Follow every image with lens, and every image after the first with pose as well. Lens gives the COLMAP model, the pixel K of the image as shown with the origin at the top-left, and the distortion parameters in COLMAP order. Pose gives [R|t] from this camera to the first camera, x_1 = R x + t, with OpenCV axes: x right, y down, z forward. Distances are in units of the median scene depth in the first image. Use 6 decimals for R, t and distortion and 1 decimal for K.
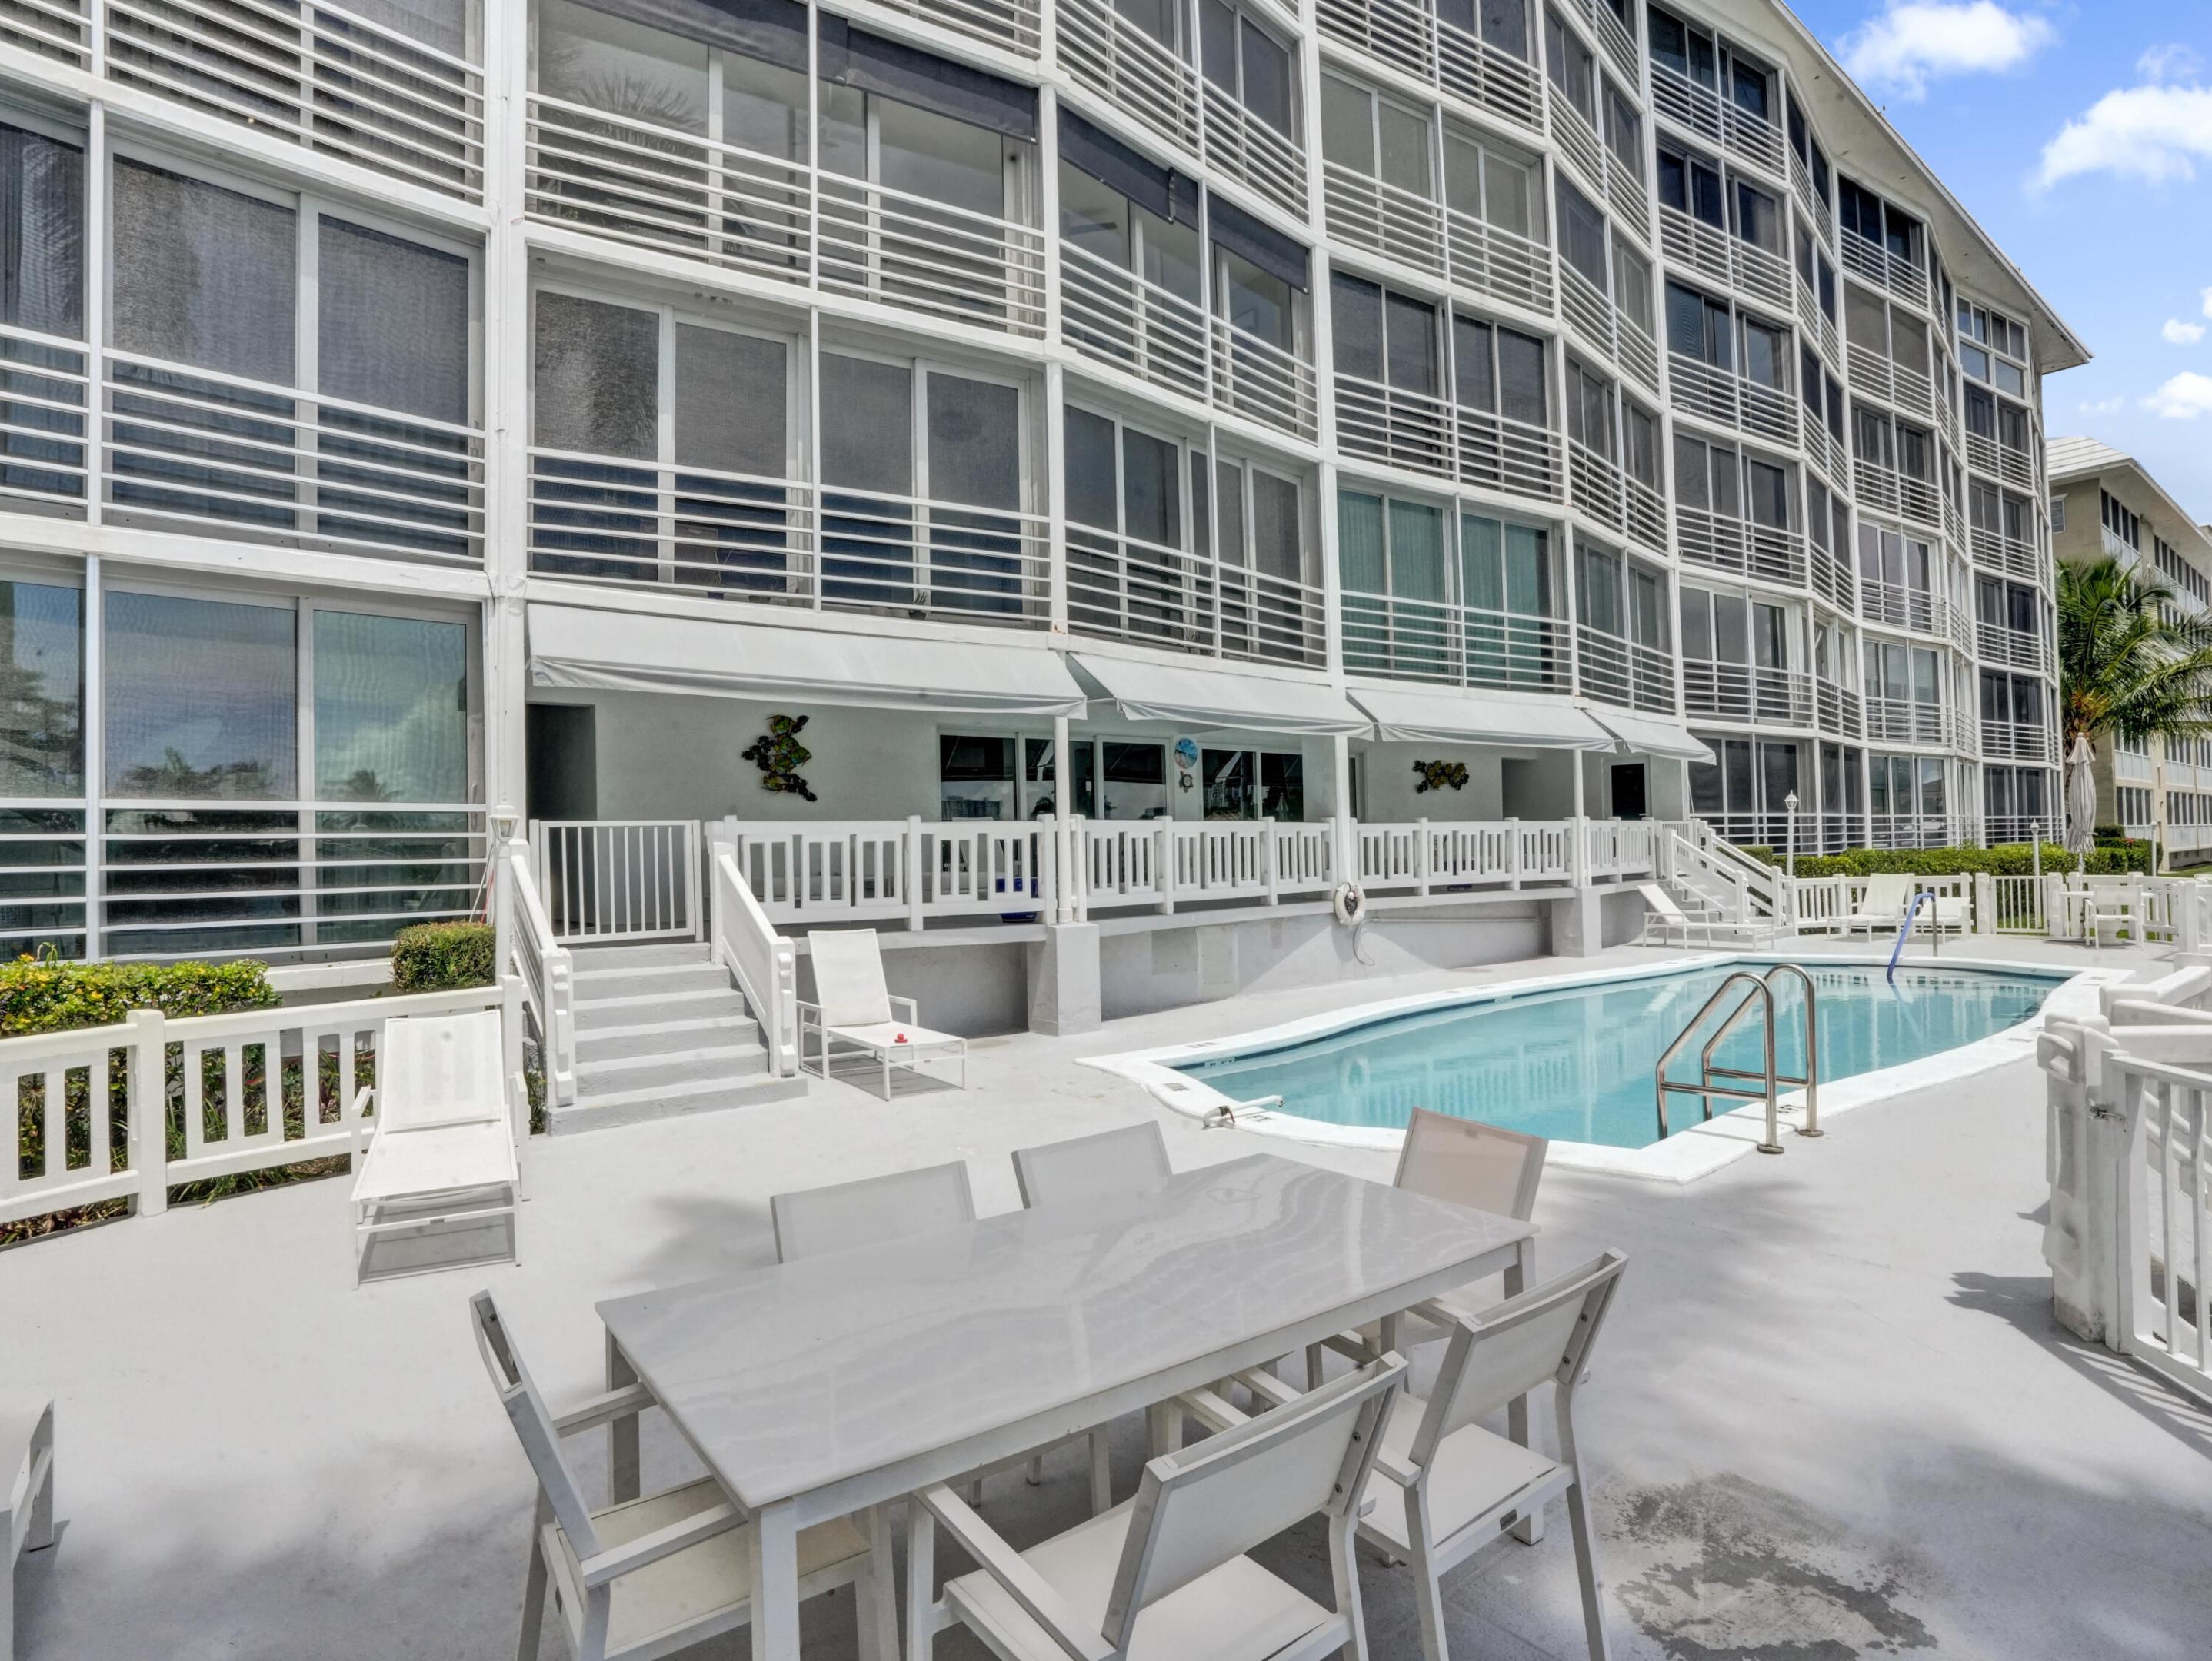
lens RADIAL K [[1205.1, 0, 1094.0], [0, 1205.1, 828.4], [0, 0, 1]] dist [-0.065541, 0.027169]
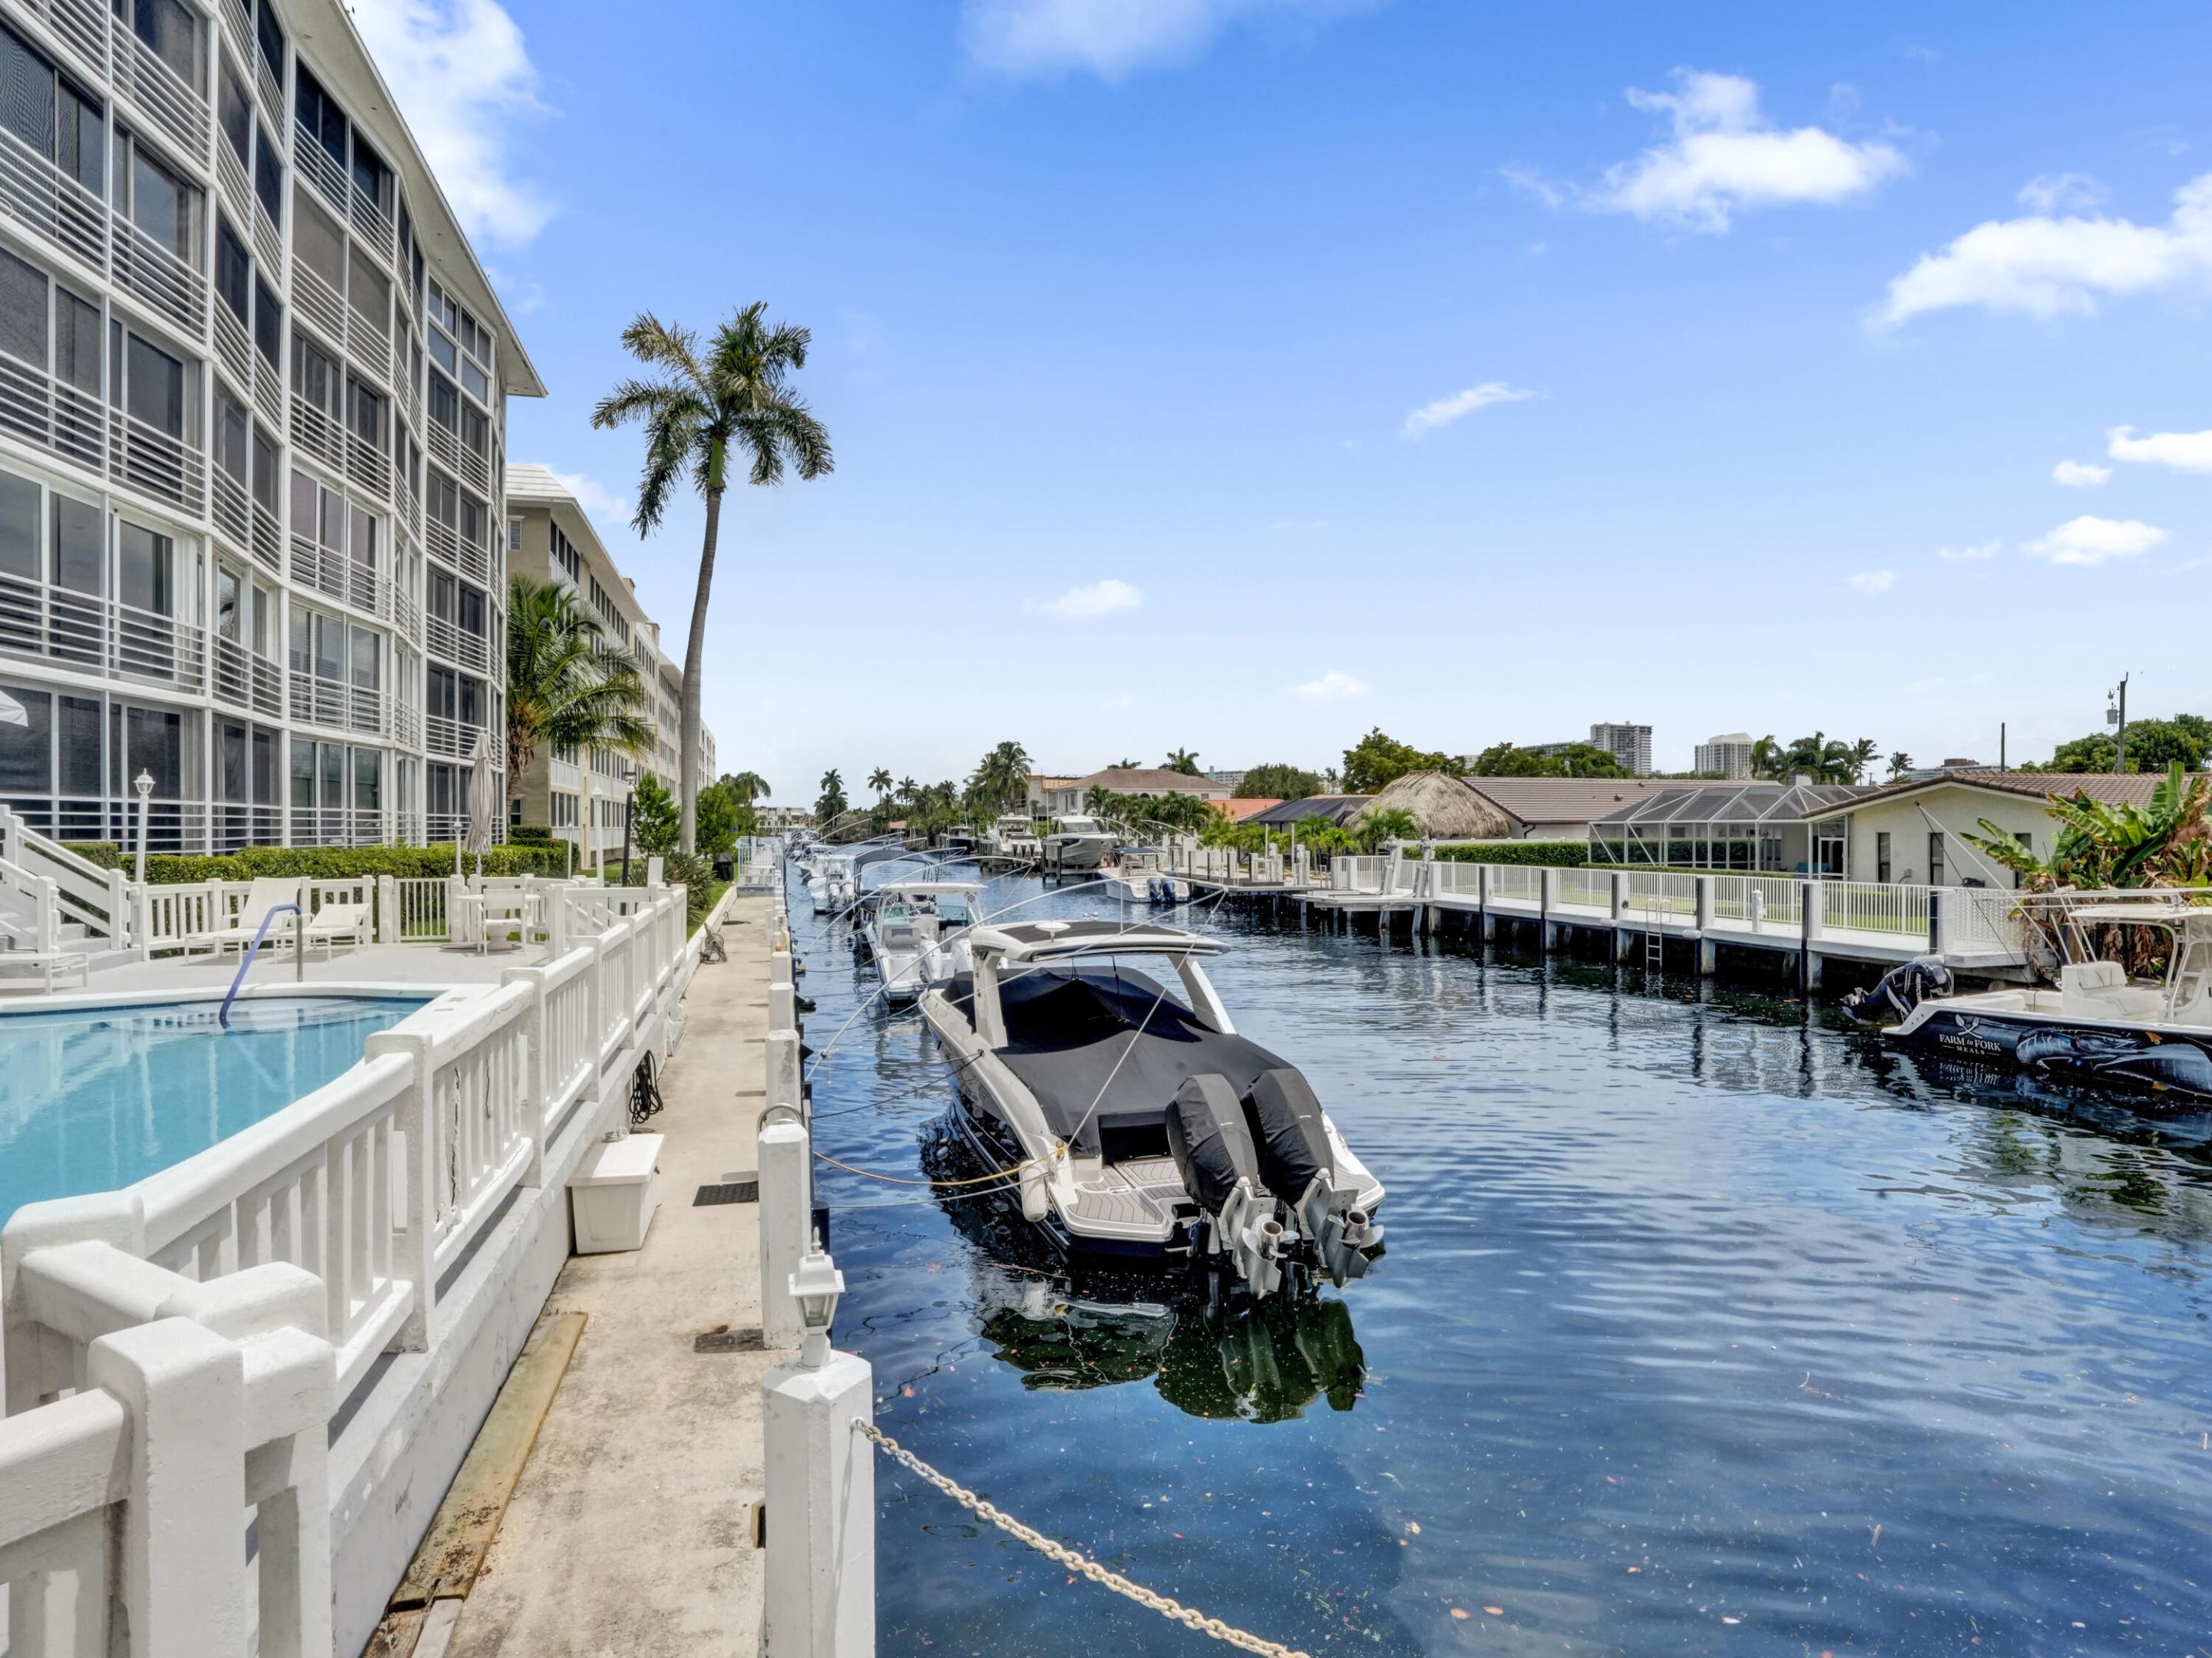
lens RADIAL K [[1205.0, 0, 1094.0], [0, 1205.0, 826.9], [0, 0, 1]] dist [-0.065541, 0.027169]
pose [[0.420883, 0.023765, 0.906803, 0.126242], [-0.026031, 0.999561, -0.014114, -0.000068], [-0.906741, -0.017665, 0.421317, 0.100113]]
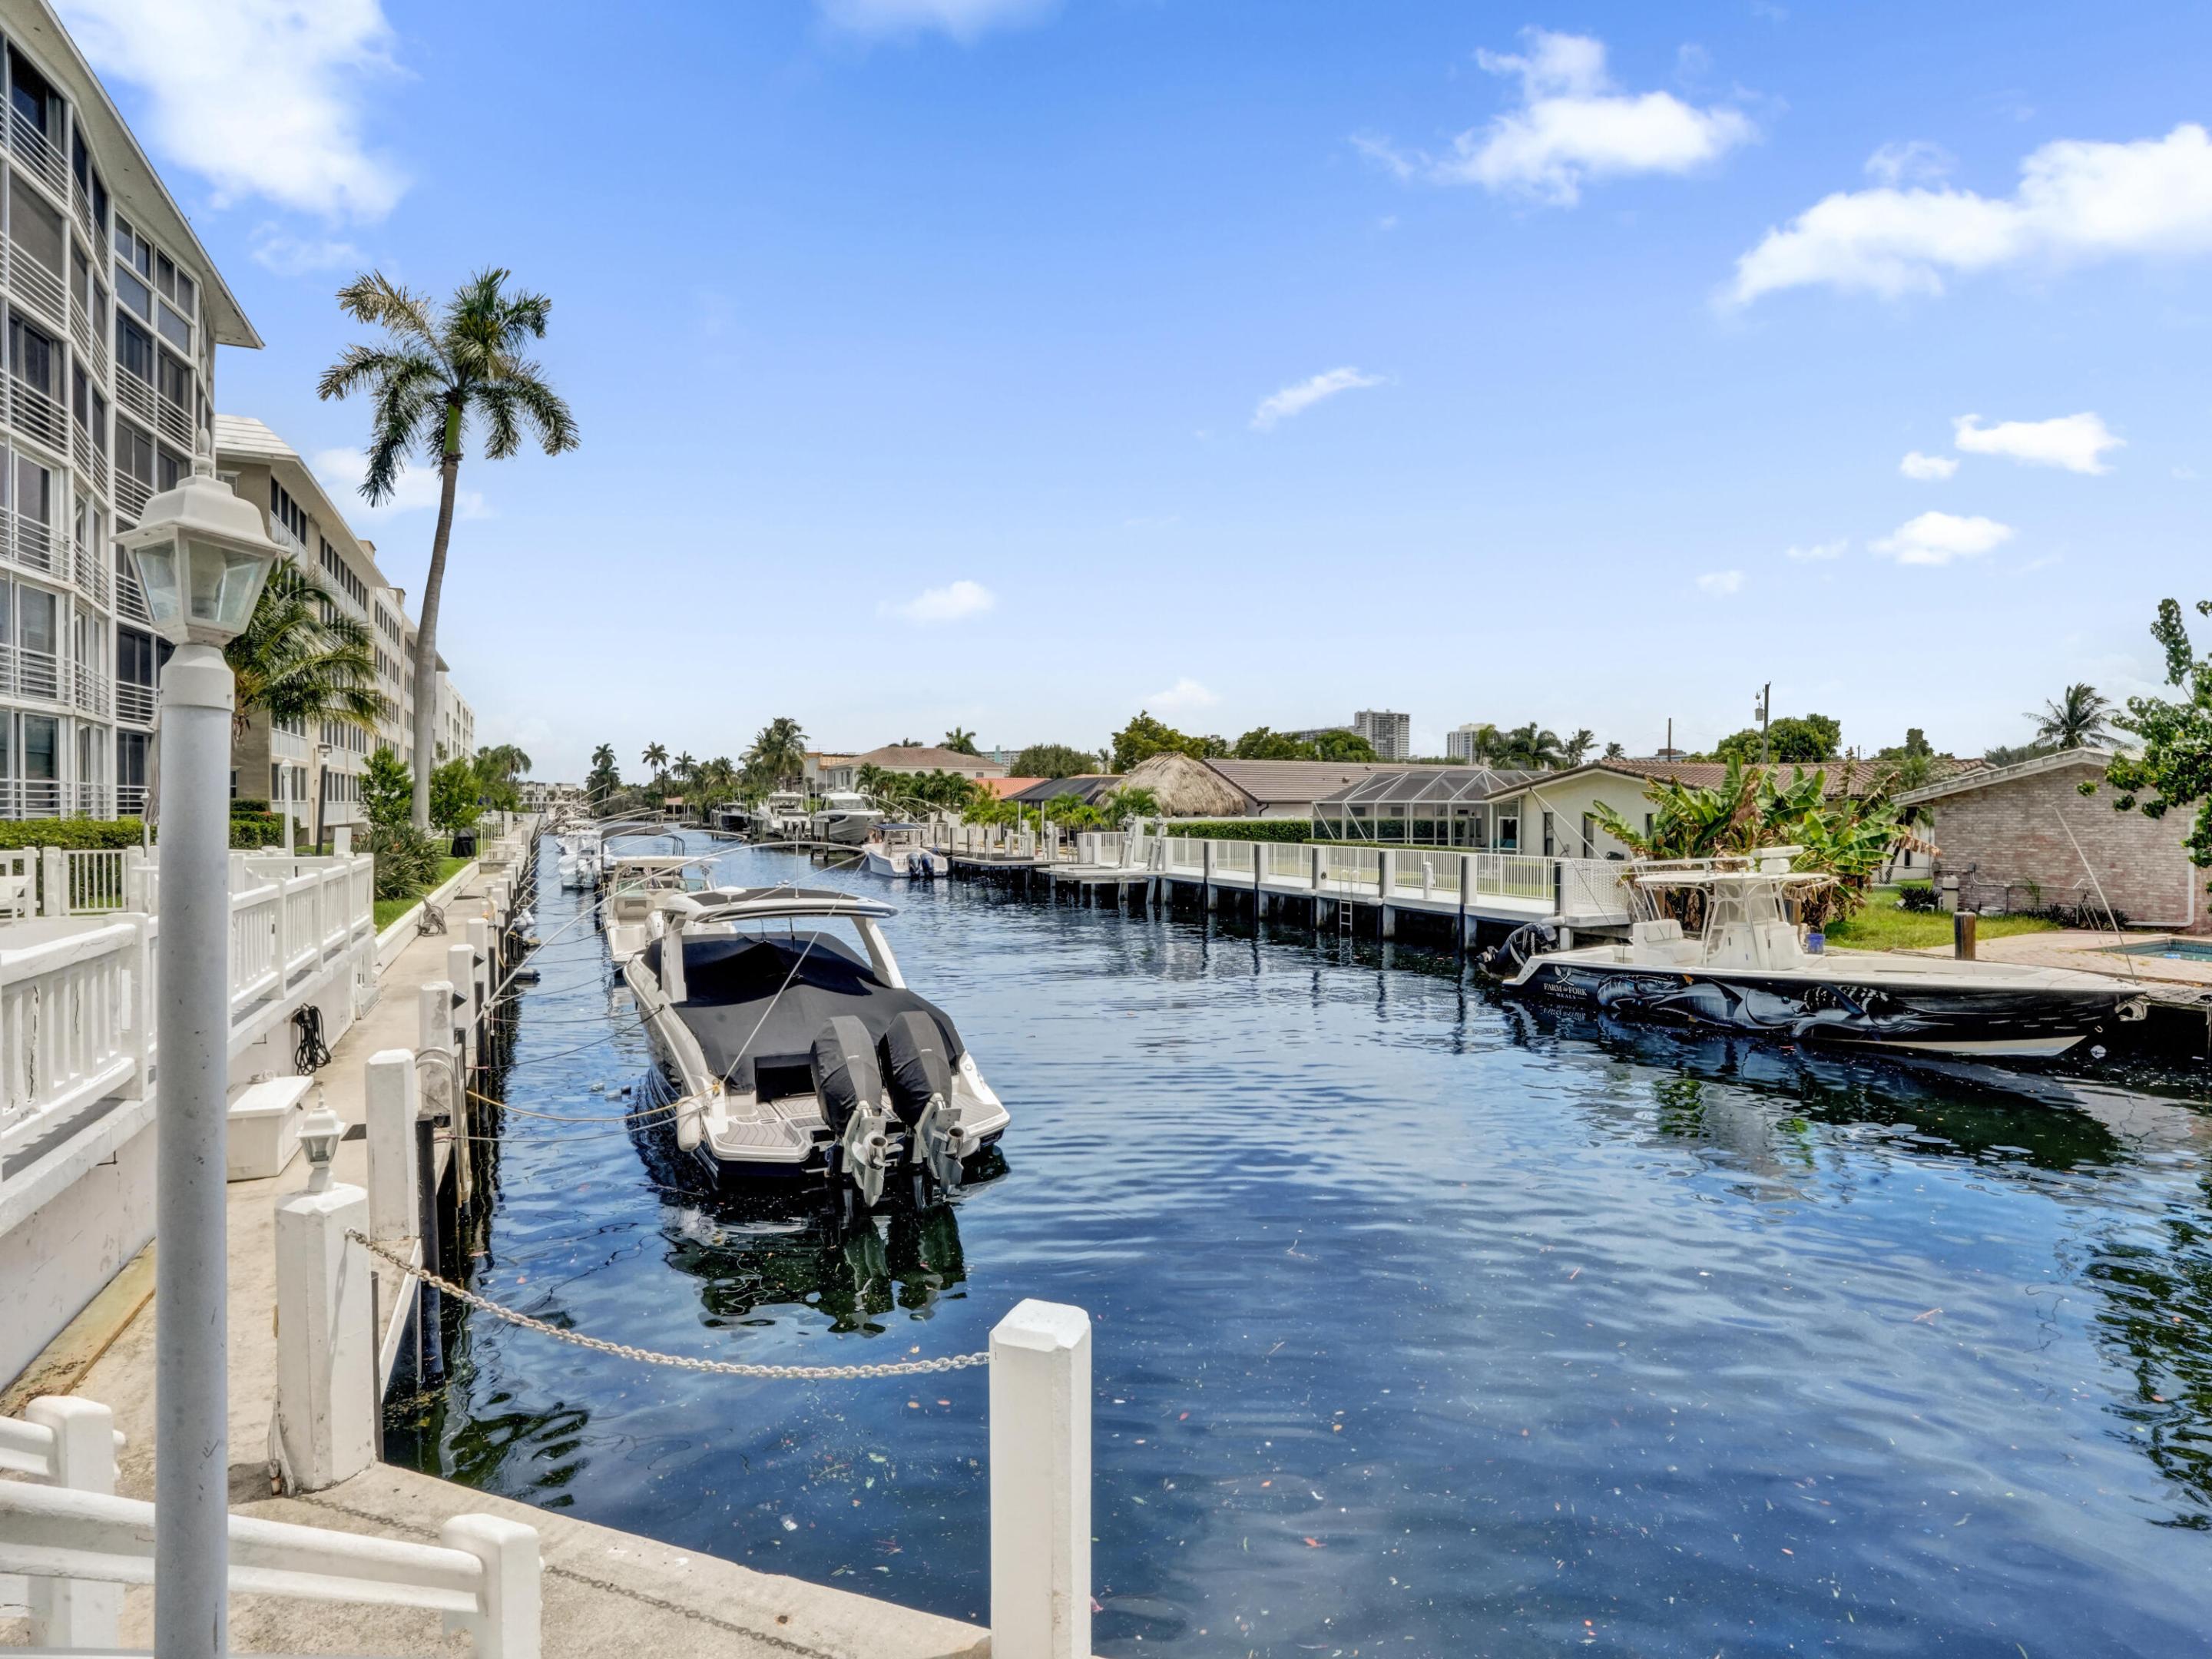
lens RADIAL K [[1183.3, 0, 1103.1], [0, 1183.3, 816.4], [0, 0, 1]] dist [-0.058325, 0.024747]
pose [[0.247626, 0.016503, 0.968715, 0.093486], [-0.028639, 0.999543, -0.009707, 0.000973], [-0.968432, -0.025340, 0.247986, 0.024174]]
